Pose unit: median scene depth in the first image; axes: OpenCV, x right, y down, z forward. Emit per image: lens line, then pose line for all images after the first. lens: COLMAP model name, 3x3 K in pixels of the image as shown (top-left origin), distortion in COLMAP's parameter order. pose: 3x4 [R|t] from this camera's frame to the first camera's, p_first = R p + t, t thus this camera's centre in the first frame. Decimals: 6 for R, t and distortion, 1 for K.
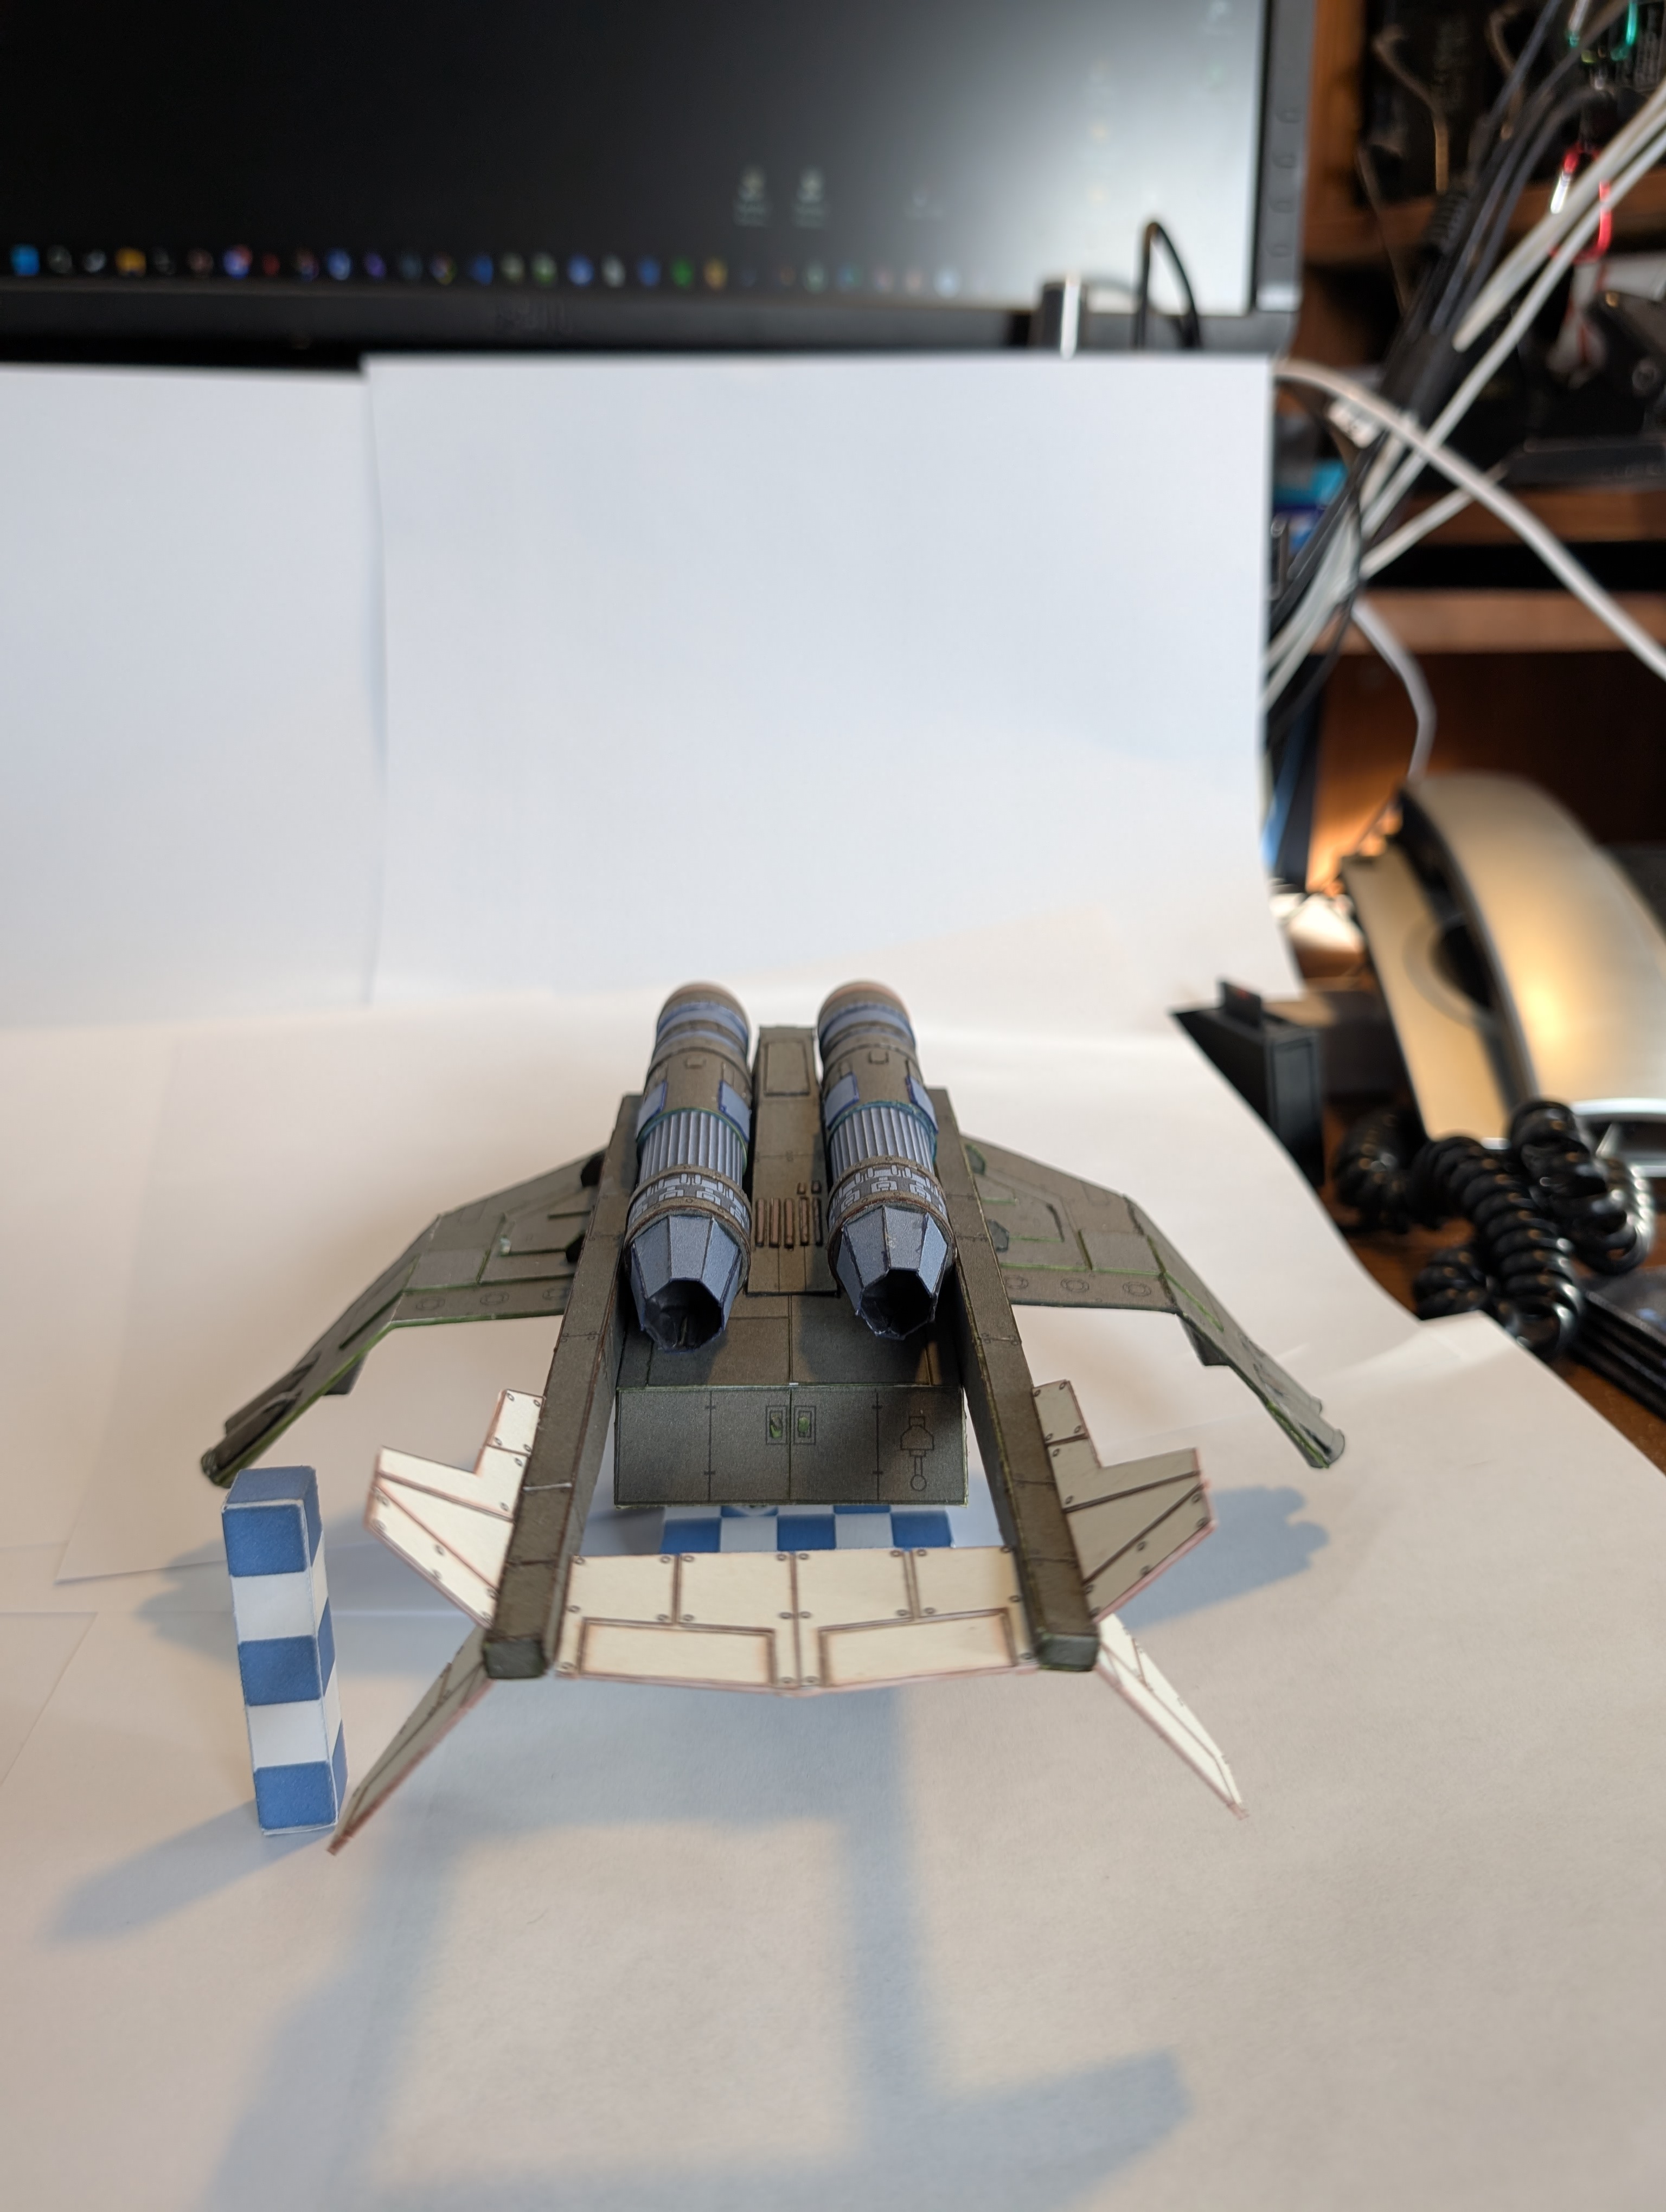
lens RADIAL K [[1584.6, 0, 833.0], [0, 1584.6, 1106.0], [0, 0, 1]] dist [-0.010025, -0.007973]
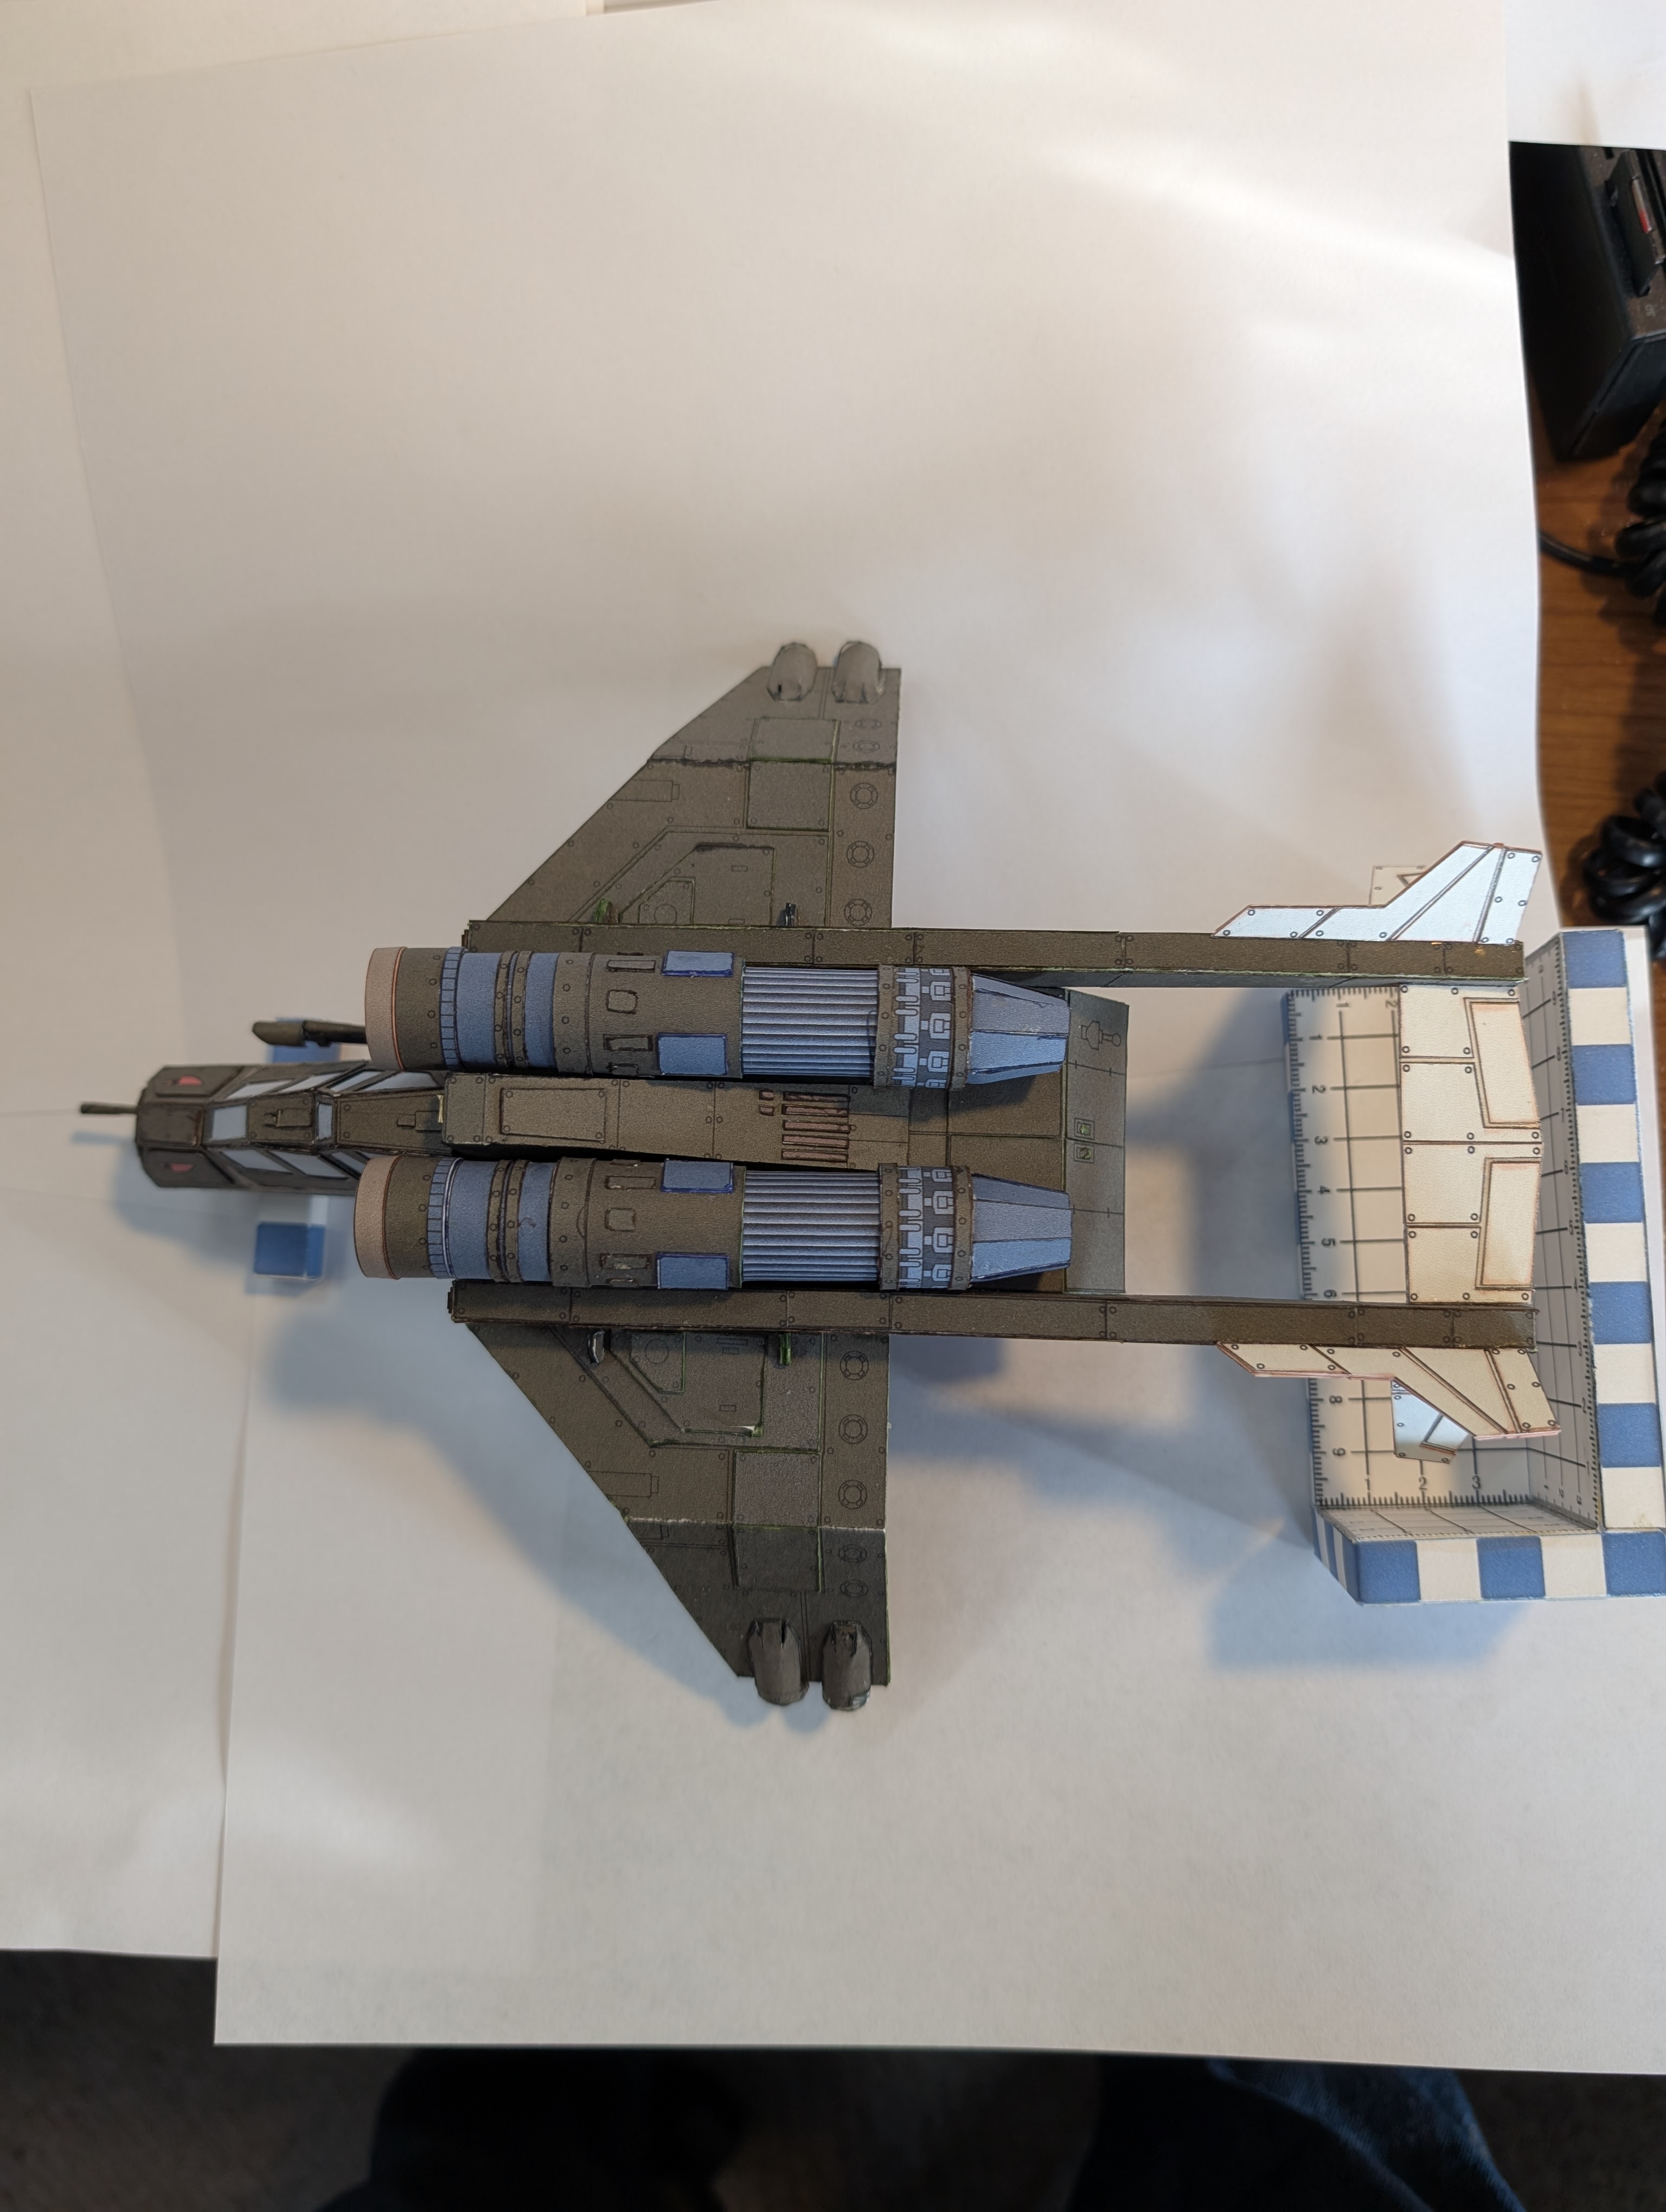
lens RADIAL K [[1547.0, 0, 833.0], [0, 1547.0, 1106.0], [0, 0, 1]] dist [0.005377, -0.004177]
pose [[0.064206, -0.992712, 0.101987, -0.118268], [0.419182, 0.119573, 0.899994, -0.826044], [-0.905629, -0.015034, 0.423804, 0.638160]]
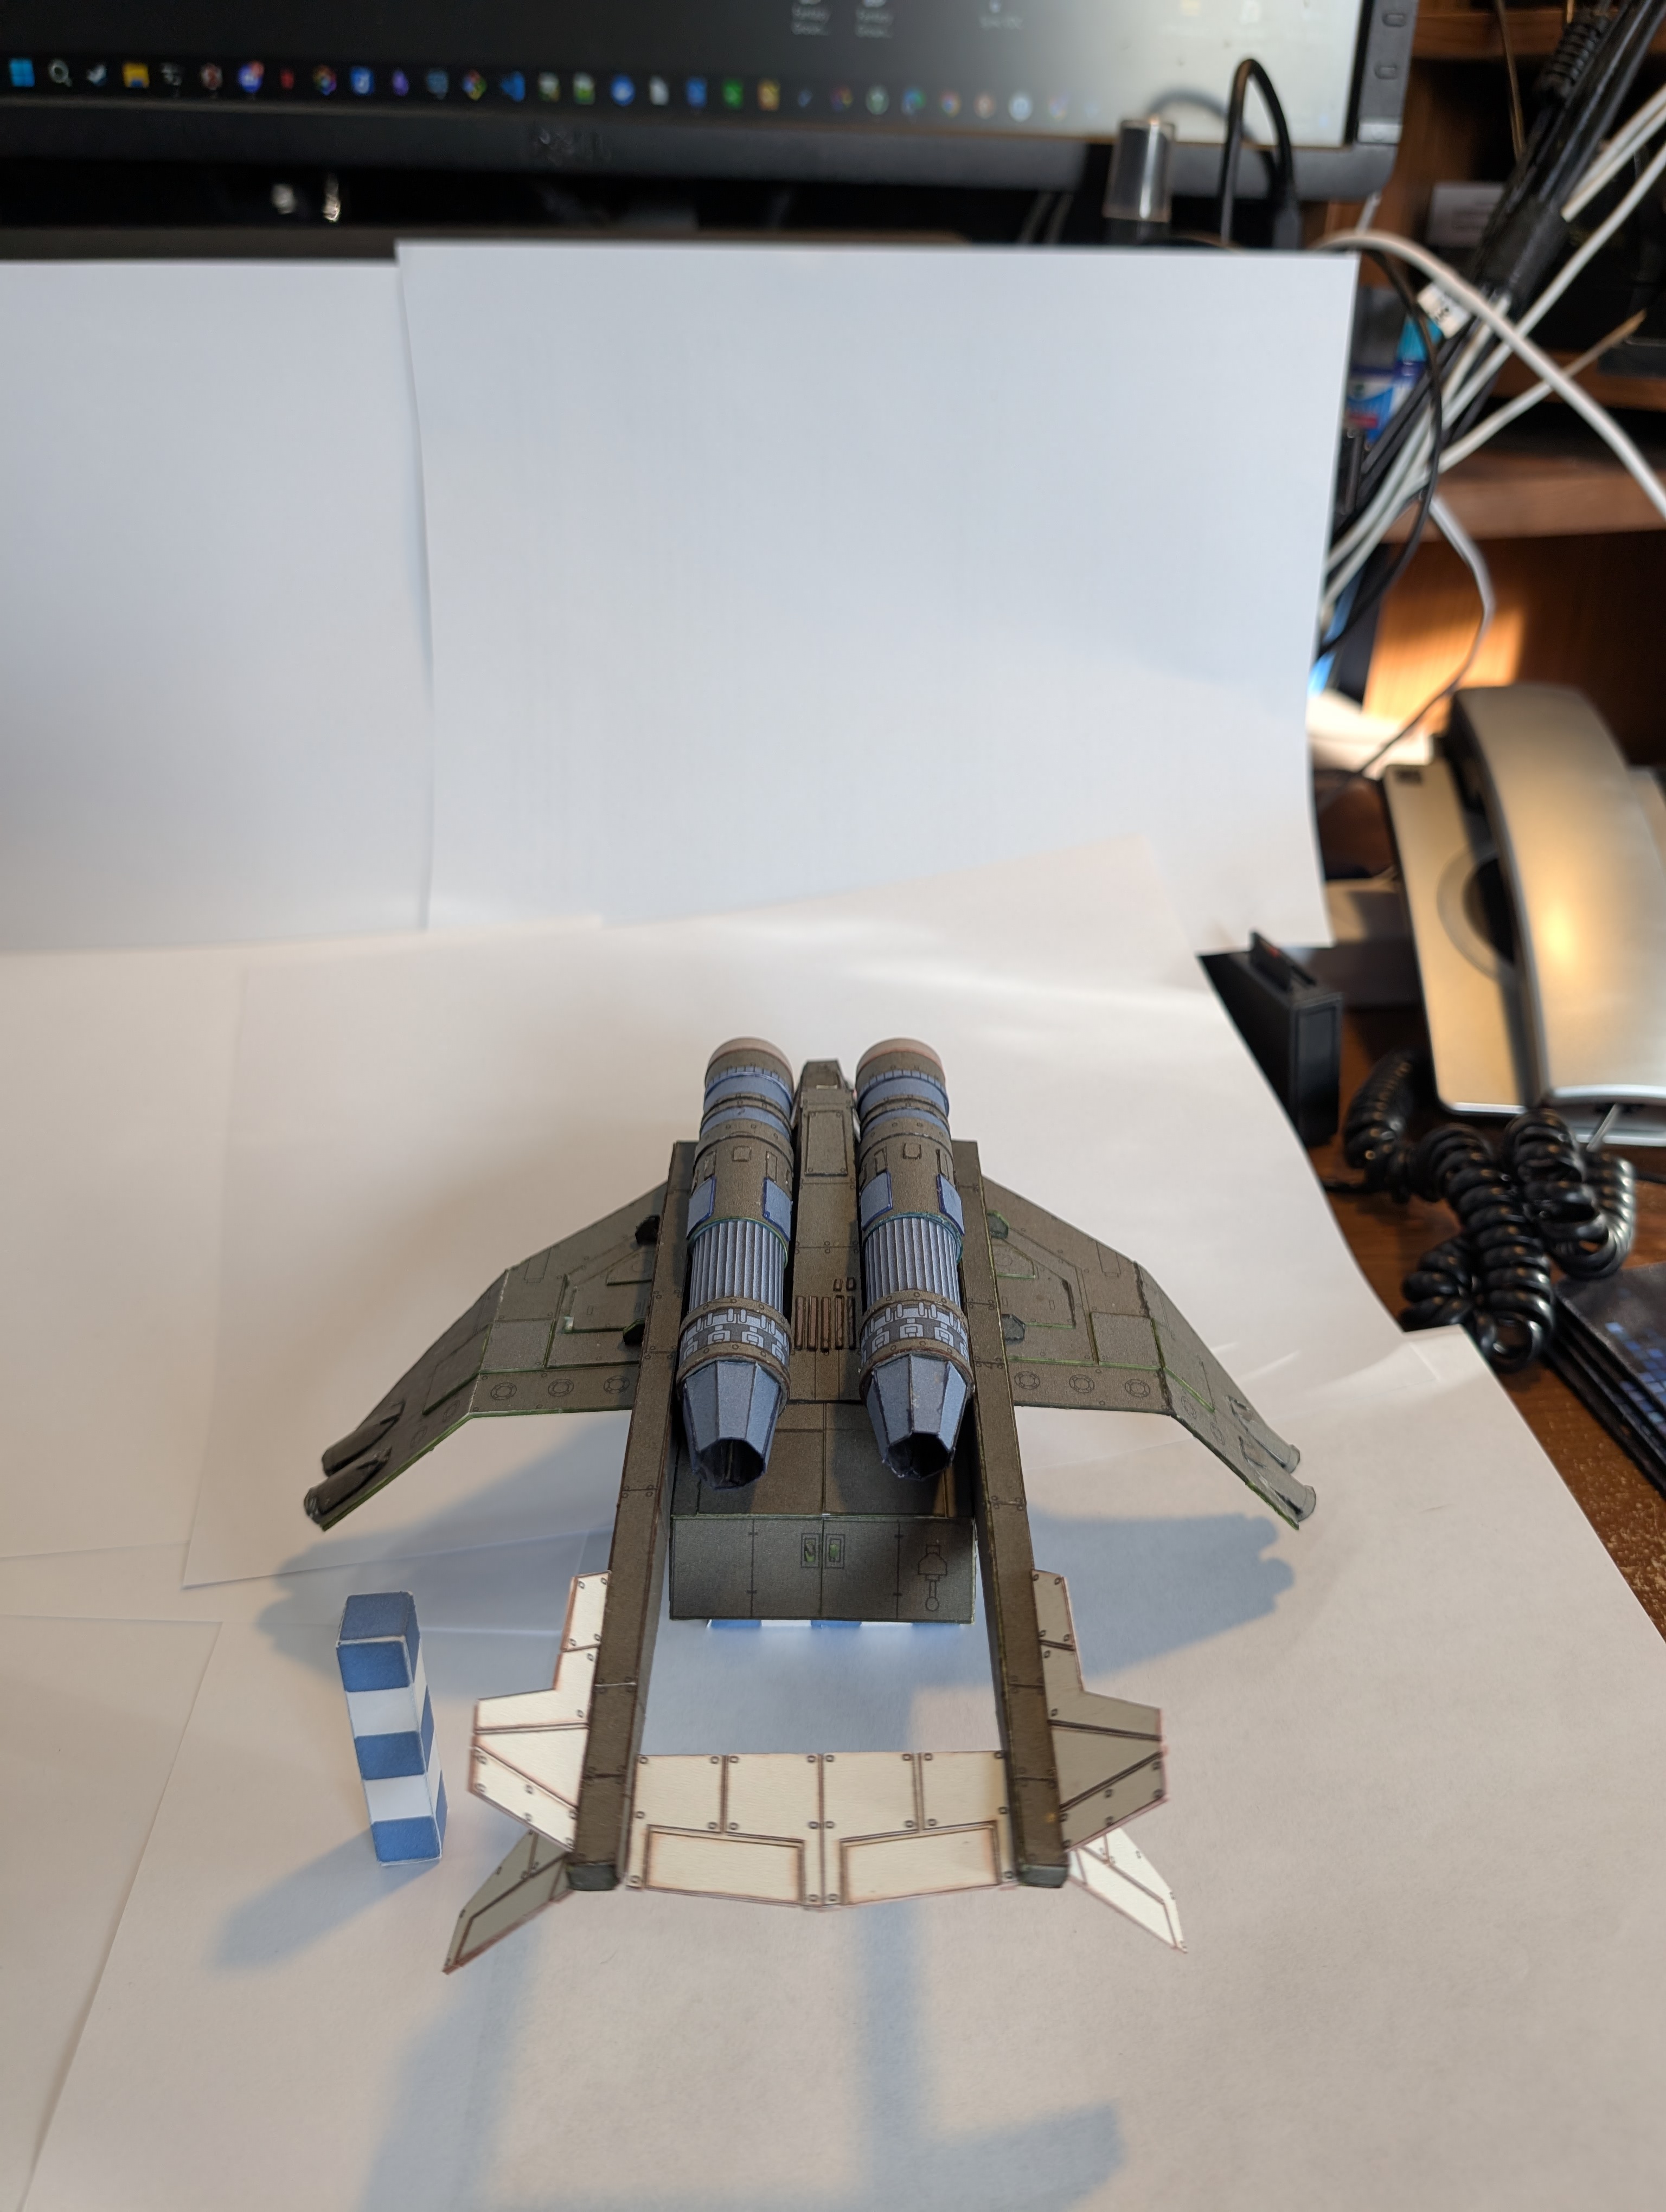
lens RADIAL K [[1570.0, 0, 861.8], [0, 1570.0, 1129.1], [0, 0, 1]] dist [-0.009933, -0.001697]
pose [[0.999673, 0.024888, -0.005946, 0.000706], [-0.023053, 0.976828, 0.212778, -0.314365], [0.011103, -0.212572, 0.977082, -0.042896]]
